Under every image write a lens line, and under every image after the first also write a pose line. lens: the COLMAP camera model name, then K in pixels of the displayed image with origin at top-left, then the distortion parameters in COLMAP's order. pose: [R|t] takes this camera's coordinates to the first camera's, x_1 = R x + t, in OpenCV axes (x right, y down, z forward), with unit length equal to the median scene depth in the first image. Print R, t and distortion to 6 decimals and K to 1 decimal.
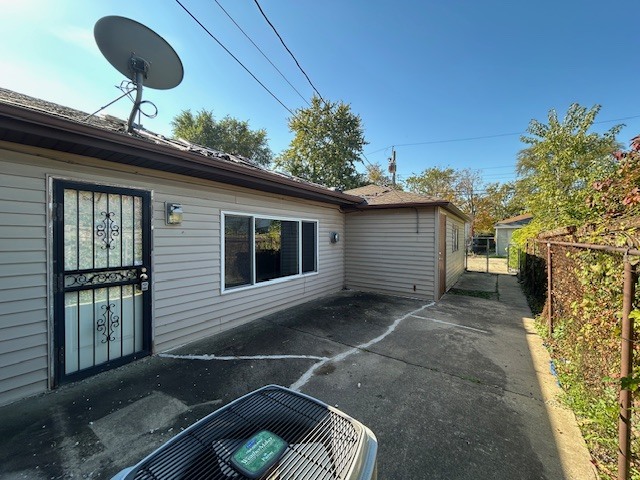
lens RADIAL K [[255.3, 0, 320.0], [0, 255.3, 240.0], [0, 0, 1]] dist [-0.000837, -0.000092]
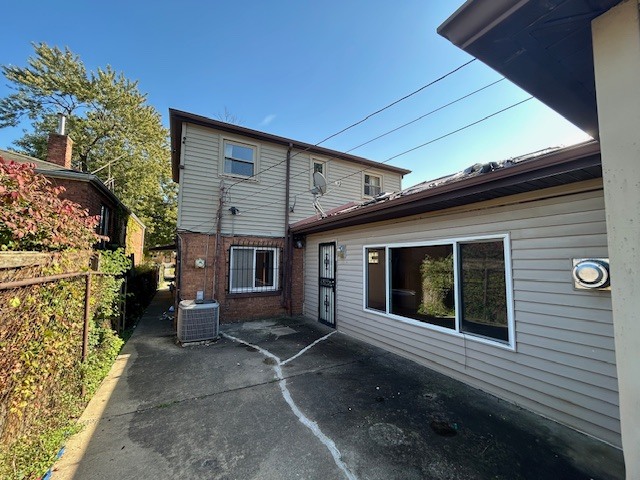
lens RADIAL K [[255.3, 0, 320.0], [0, 255.3, 240.0], [0, 0, 1]] dist [-0.000837, -0.000092]
pose [[-0.432107, -0.079817, -0.898283, 1.091460], [-0.018152, 0.996644, -0.079825, -0.042759], [0.901640, -0.018187, -0.432105, 1.683413]]
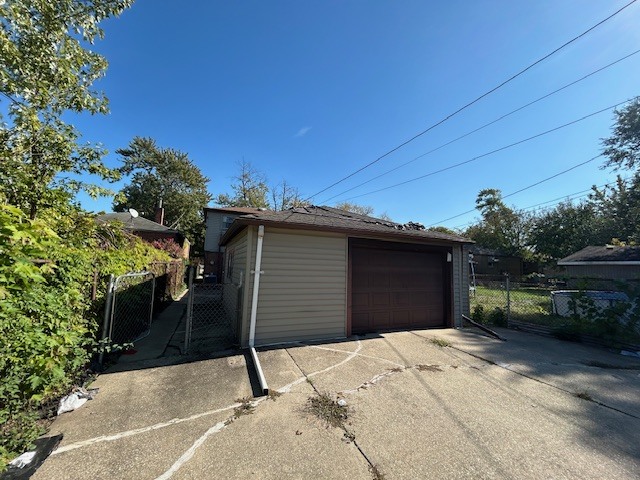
lens RADIAL K [[255.3, 0, 320.0], [0, 255.3, 240.0], [0, 0, 1]] dist [-0.000837, -0.000092]
pose [[-0.528321, -0.111725, -0.841662, 1.411212], [-0.046085, 0.993617, -0.102967, -0.041049], [0.847793, -0.015612, -0.530097, 2.183807]]
